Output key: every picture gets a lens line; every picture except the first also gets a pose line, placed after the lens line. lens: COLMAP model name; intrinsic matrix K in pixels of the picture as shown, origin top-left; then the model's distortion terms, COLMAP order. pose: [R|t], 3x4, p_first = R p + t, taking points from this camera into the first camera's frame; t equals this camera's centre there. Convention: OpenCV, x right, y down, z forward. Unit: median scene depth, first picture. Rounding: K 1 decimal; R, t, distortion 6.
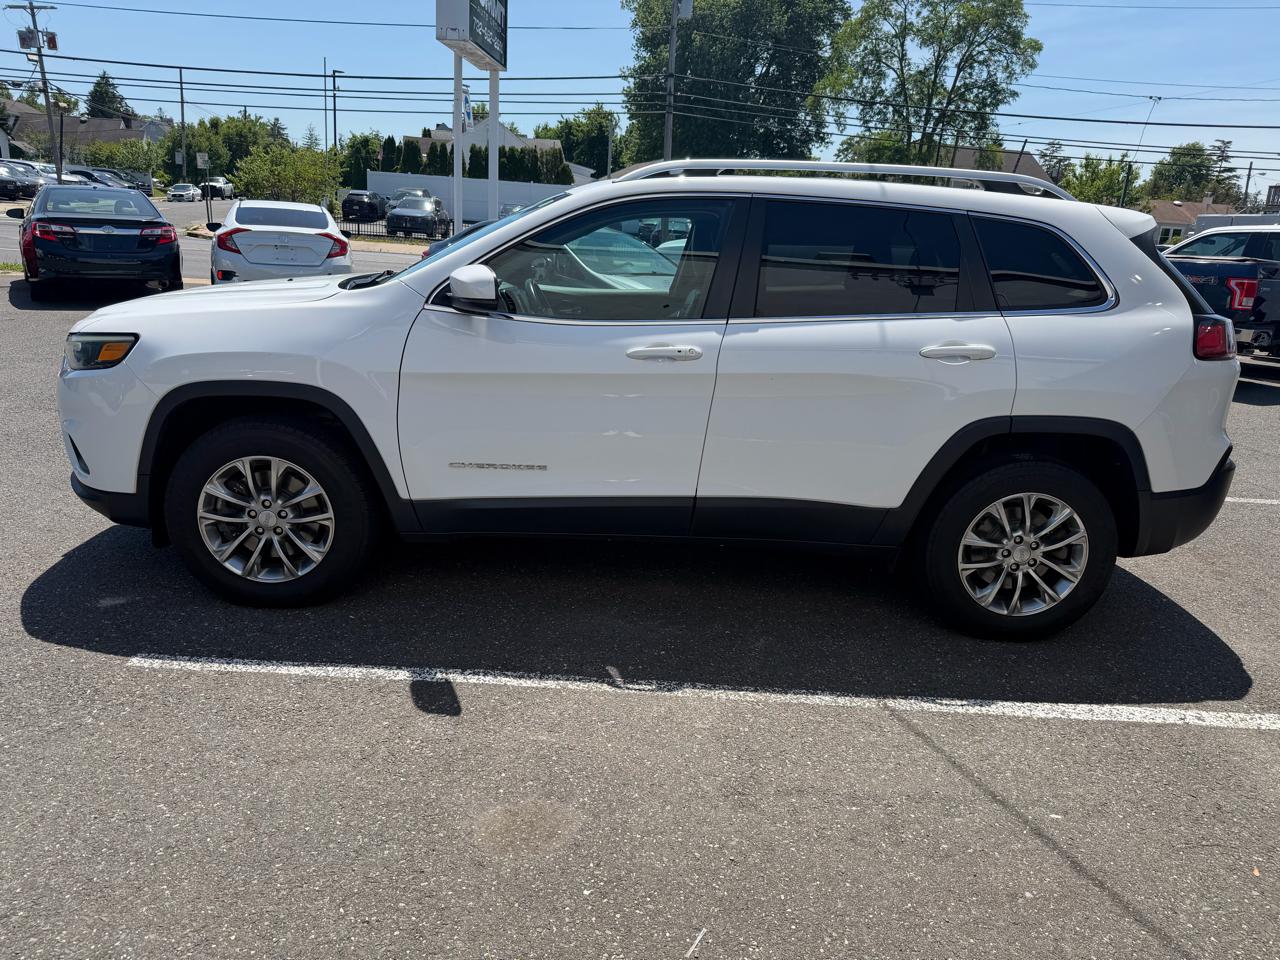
lens RADIAL K [[903.1, 0, 638.9], [0, 903.1, 486.7], [0, 0, 1]] dist [0.015688, -0.024759]
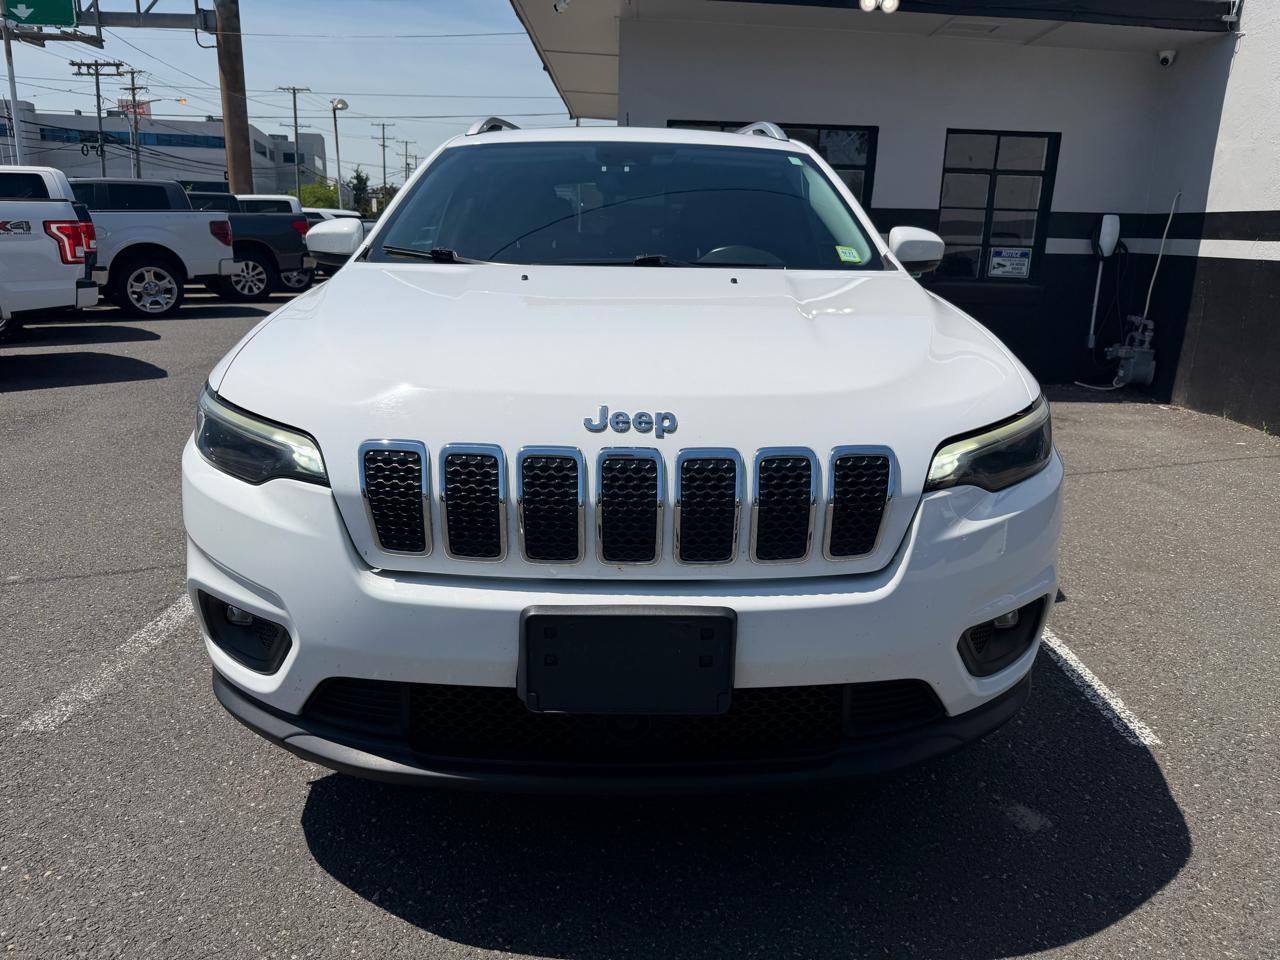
lens RADIAL K [[903.1, 0, 649.7], [0, 903.1, 475.0], [0, 0, 1]] dist [0.015688, -0.024759]
pose [[-0.005368, -0.312214, 0.949997, -0.073612], [0.258748, 0.917223, 0.302905, -0.022641], [-0.965930, 0.247436, 0.075861, 0.077541]]
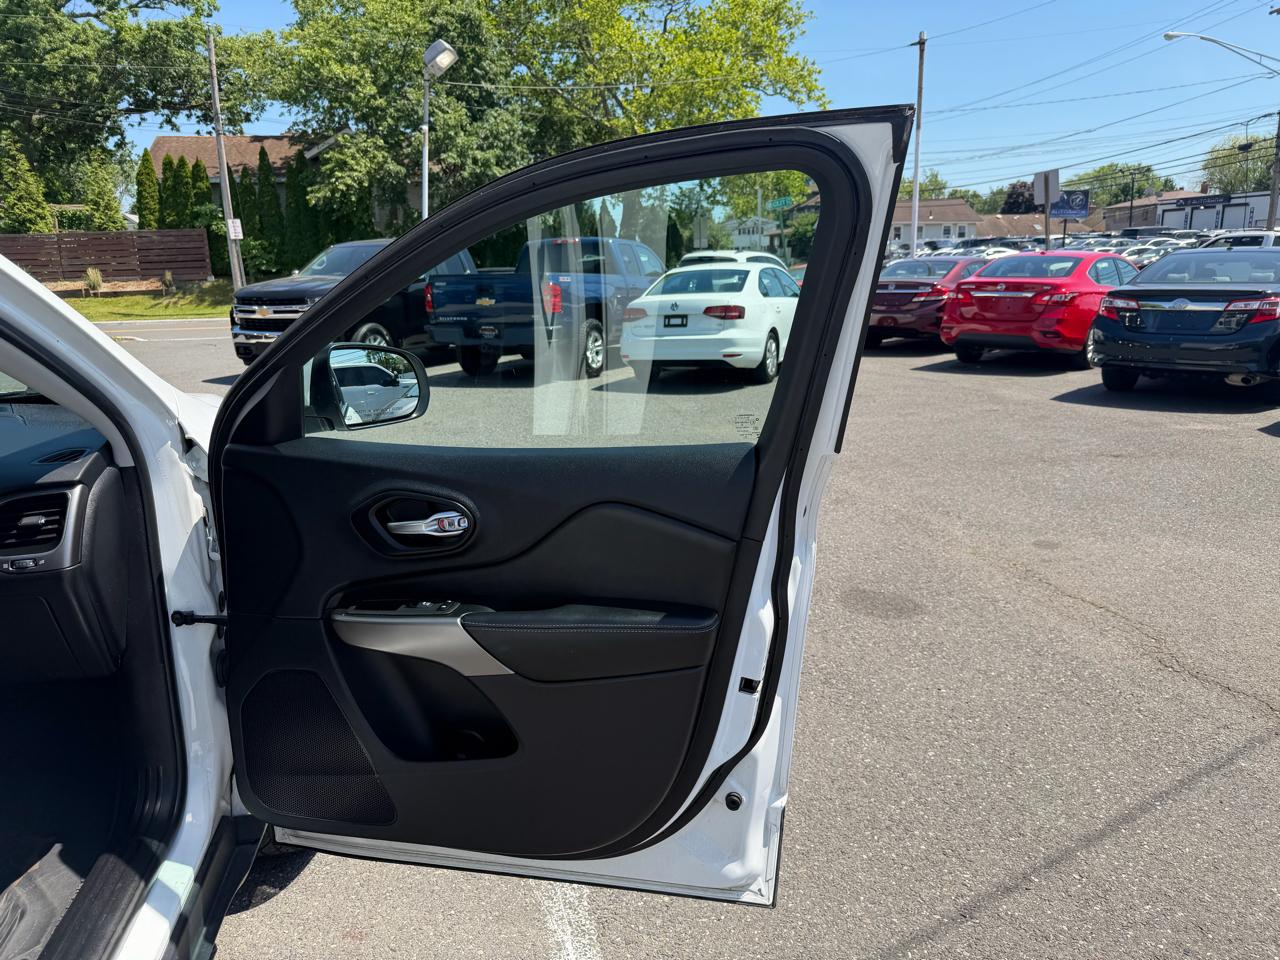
lens RADIAL K [[903.1, 0, 640.1], [0, 903.1, 485.9], [0, 0, 1]] dist [0.015688, -0.024759]
pose [[0.178133, 0.172709, -0.968731, 0.017054], [-0.250343, 0.960038, 0.125125, -0.028551], [0.951629, 0.220226, 0.214251, 0.104667]]
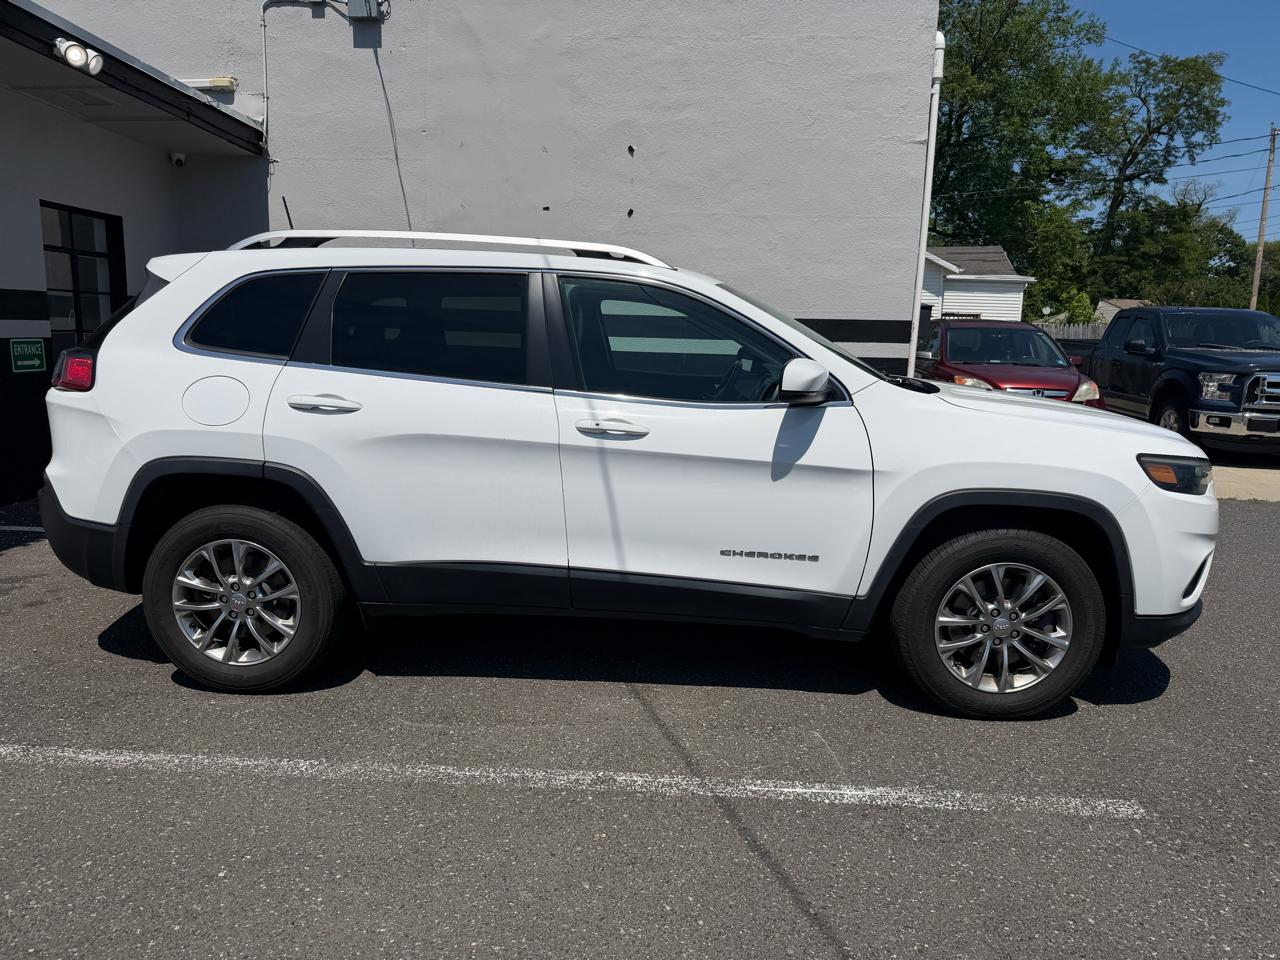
lens RADIAL K [[903.1, 0, 638.4], [0, 903.1, 487.8], [0, 0, 1]] dist [0.015688, -0.024759]
pose [[-0.994899, -0.091224, 0.043052, -0.003549], [-0.062708, 0.893631, 0.444400, -0.044046], [-0.079012, 0.439433, -0.894794, 0.157482]]
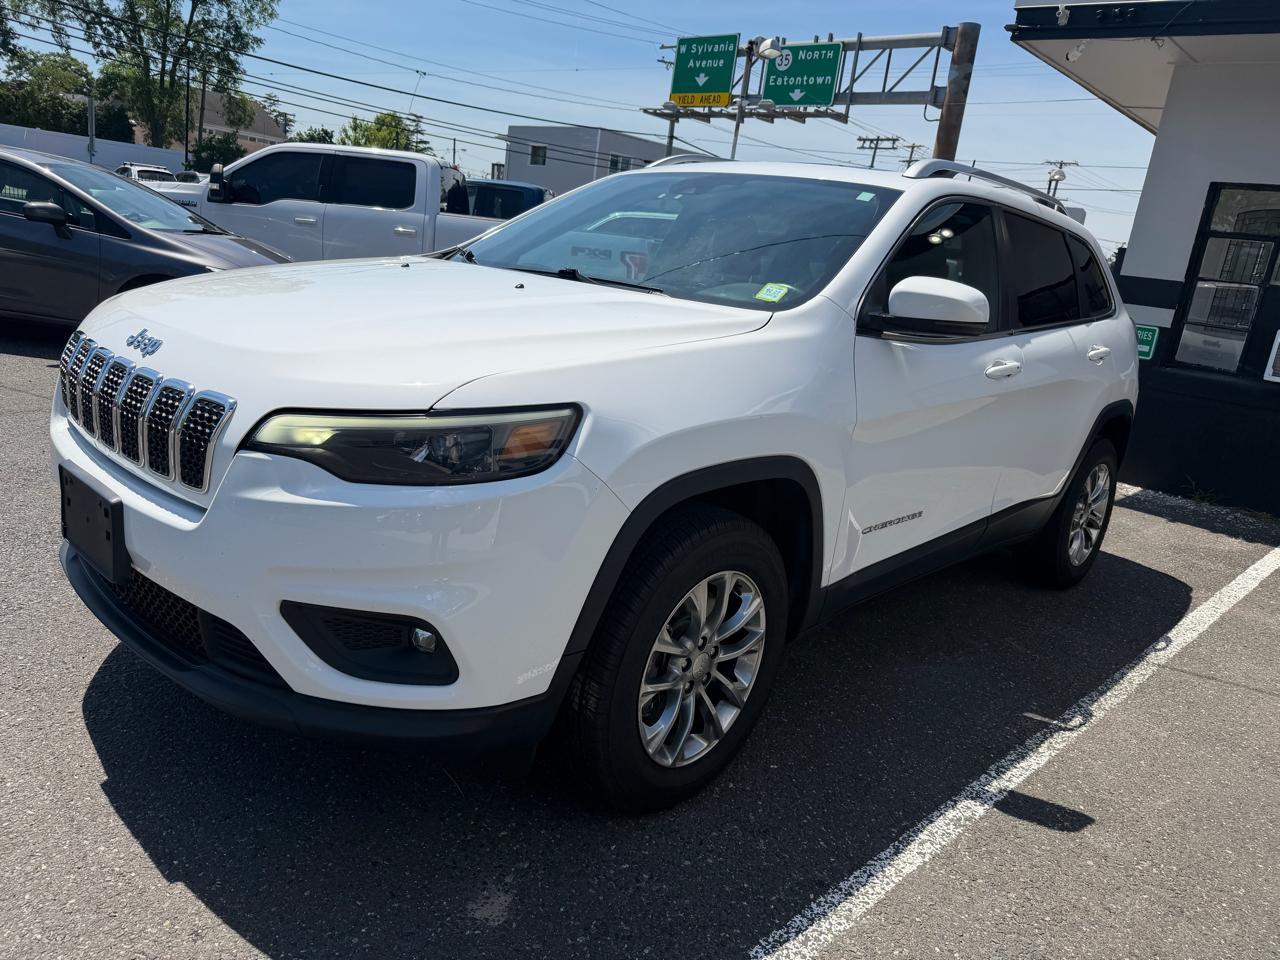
lens RADIAL K [[903.1, 0, 633.7], [0, 903.1, 482.4], [0, 0, 1]] dist [0.015688, -0.024759]
pose [[0.700879, -0.152215, 0.696849, -0.057895], [0.120273, 0.988196, 0.094886, -0.010705], [-0.703067, 0.017309, 0.710913, 0.038171]]
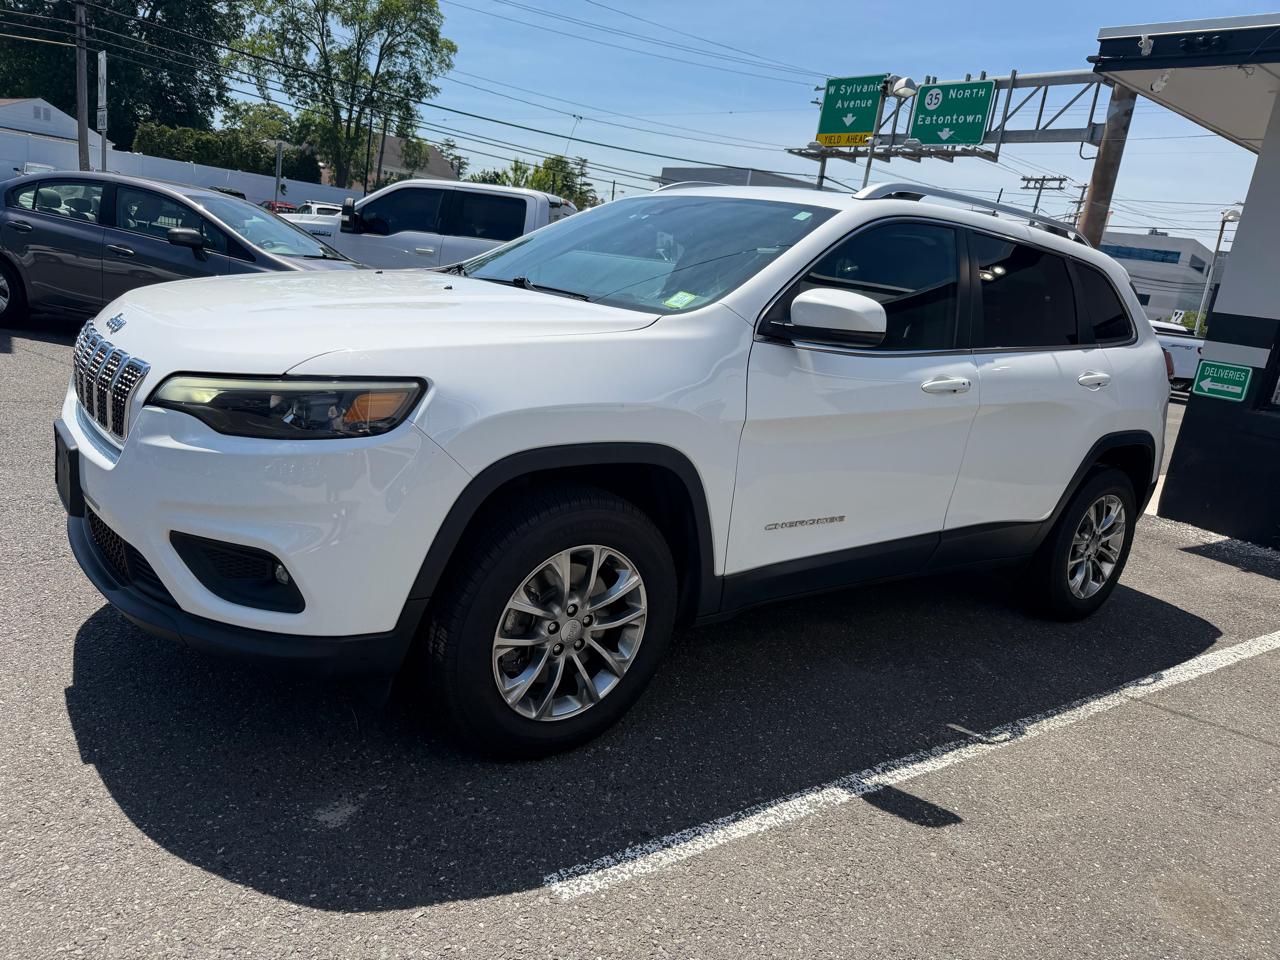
lens RADIAL K [[903.1, 0, 638.5], [0, 903.1, 487.1], [0, 0, 1]] dist [0.015688, -0.024759]
pose [[0.806755, -0.088889, 0.584162, -0.051039], [0.078078, 0.995988, 0.043725, -0.006901], [-0.585705, 0.010334, 0.810459, 0.026246]]
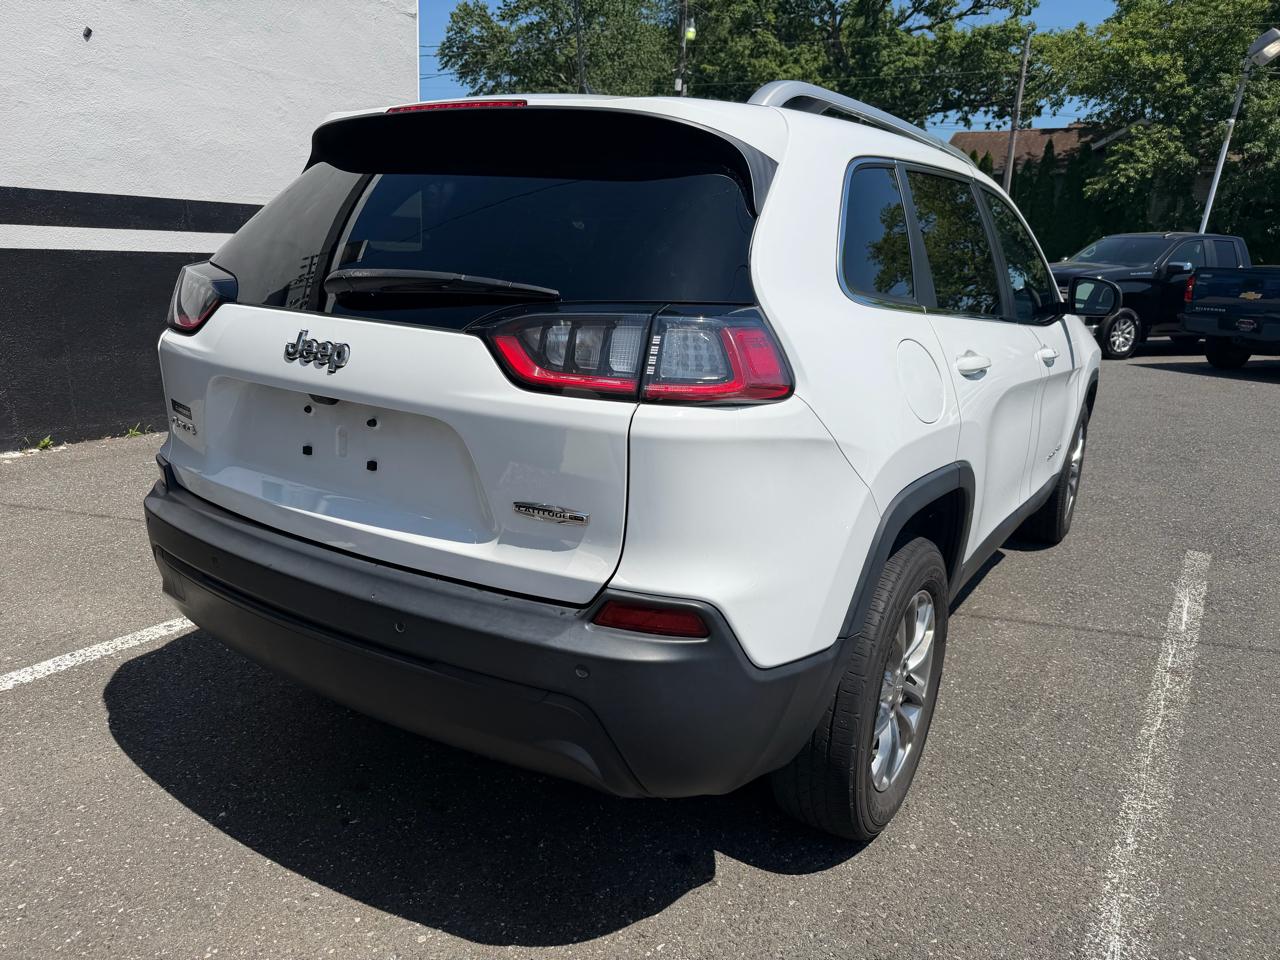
lens RADIAL K [[903.1, 0, 636.5], [0, 903.1, 481.7], [0, 0, 1]] dist [0.015688, -0.024759]
pose [[-0.549844, 0.132656, -0.824666, 0.069952], [-0.302753, 0.888517, 0.344786, -0.024656], [0.778468, 0.439249, -0.448384, 0.108607]]
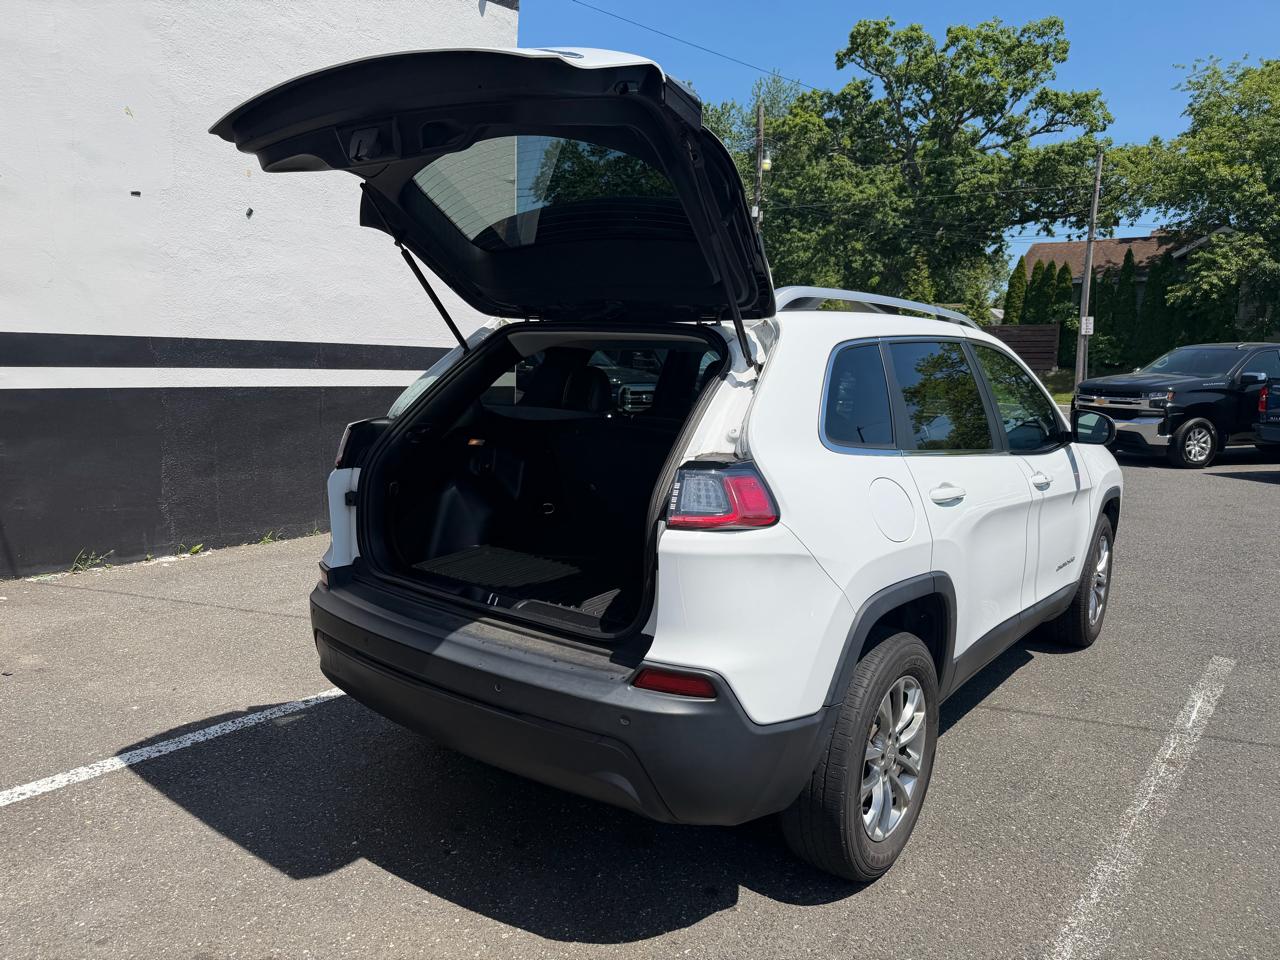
lens RADIAL K [[903.1, 0, 635.1], [0, 903.1, 479.9], [0, 0, 1]] dist [0.015688, -0.024759]
pose [[-0.625903, 0.036009, -0.779069, 0.079049], [-0.277096, 0.923489, 0.265302, -0.029830], [0.729015, 0.381931, -0.568037, 0.116497]]
